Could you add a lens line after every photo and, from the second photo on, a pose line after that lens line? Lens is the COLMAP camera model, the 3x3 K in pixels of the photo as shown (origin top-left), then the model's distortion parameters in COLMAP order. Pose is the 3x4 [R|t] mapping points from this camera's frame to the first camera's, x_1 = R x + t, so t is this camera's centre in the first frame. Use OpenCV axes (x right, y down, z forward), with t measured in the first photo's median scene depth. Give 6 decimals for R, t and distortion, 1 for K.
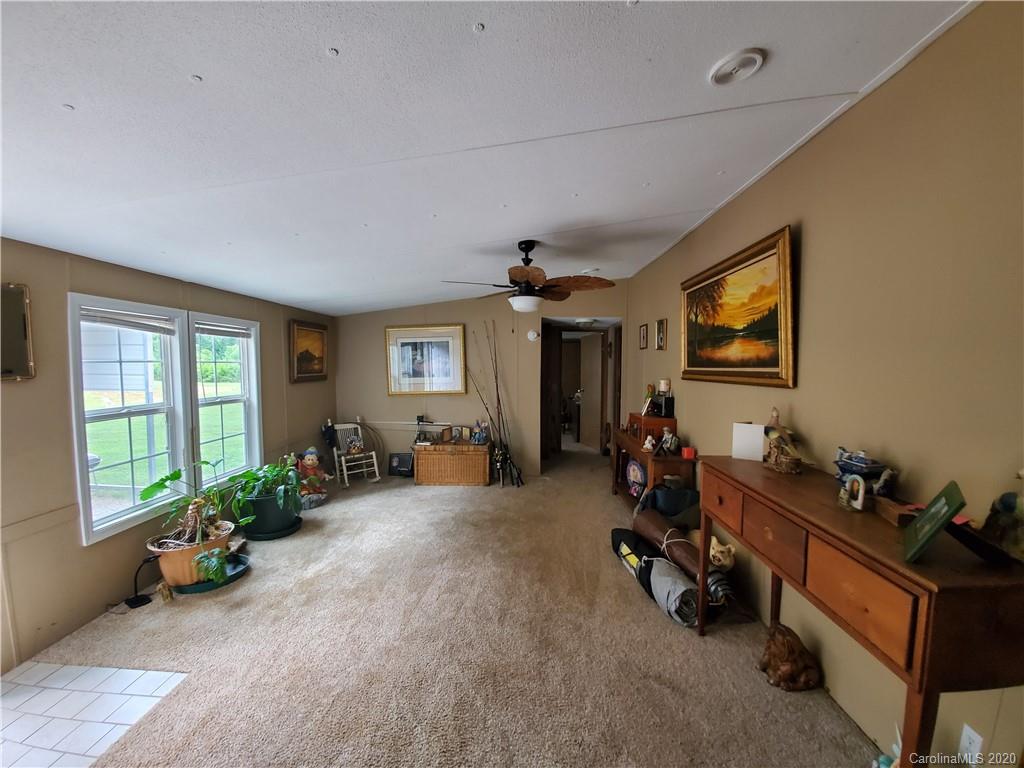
lens RADIAL K [[406.0, 0, 509.6], [0, 406.0, 387.6], [0, 0, 1]] dist [0.012334, -0.016308]
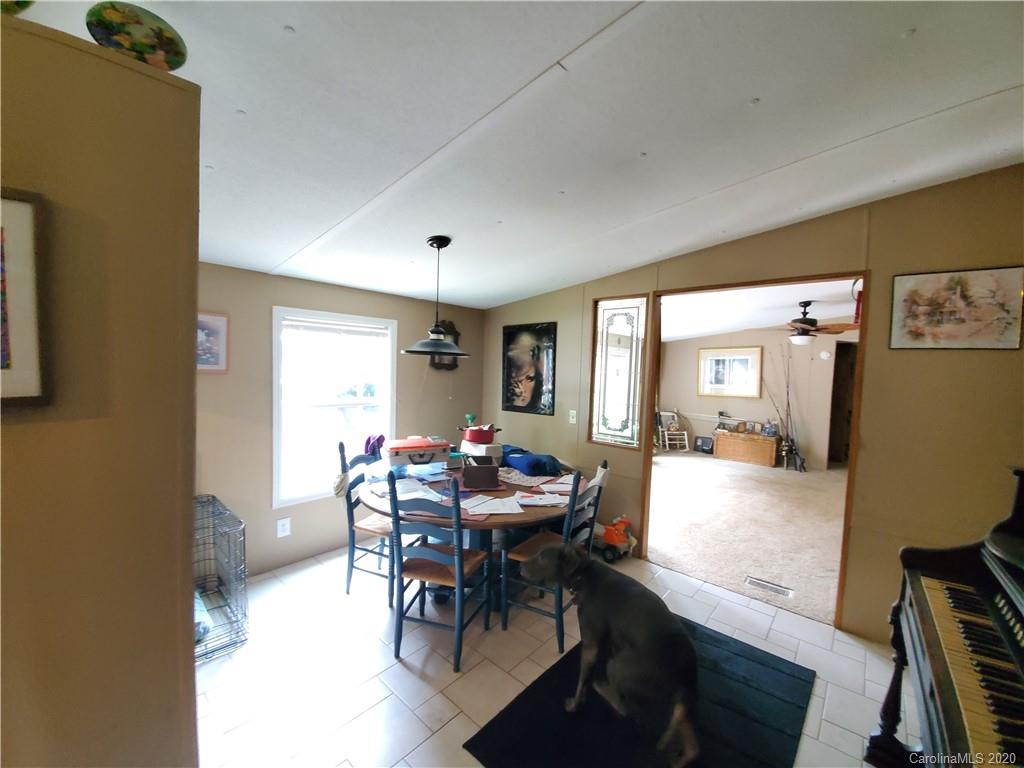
lens RADIAL K [[406.0, 0, 509.6], [0, 406.0, 387.6], [0, 0, 1]] dist [0.012334, -0.016308]
pose [[0.772629, 0.056424, -0.632346, 0.104941], [-0.066342, 0.997765, 0.007971, 0.025541], [0.631382, 0.035792, 0.774645, -0.579644]]
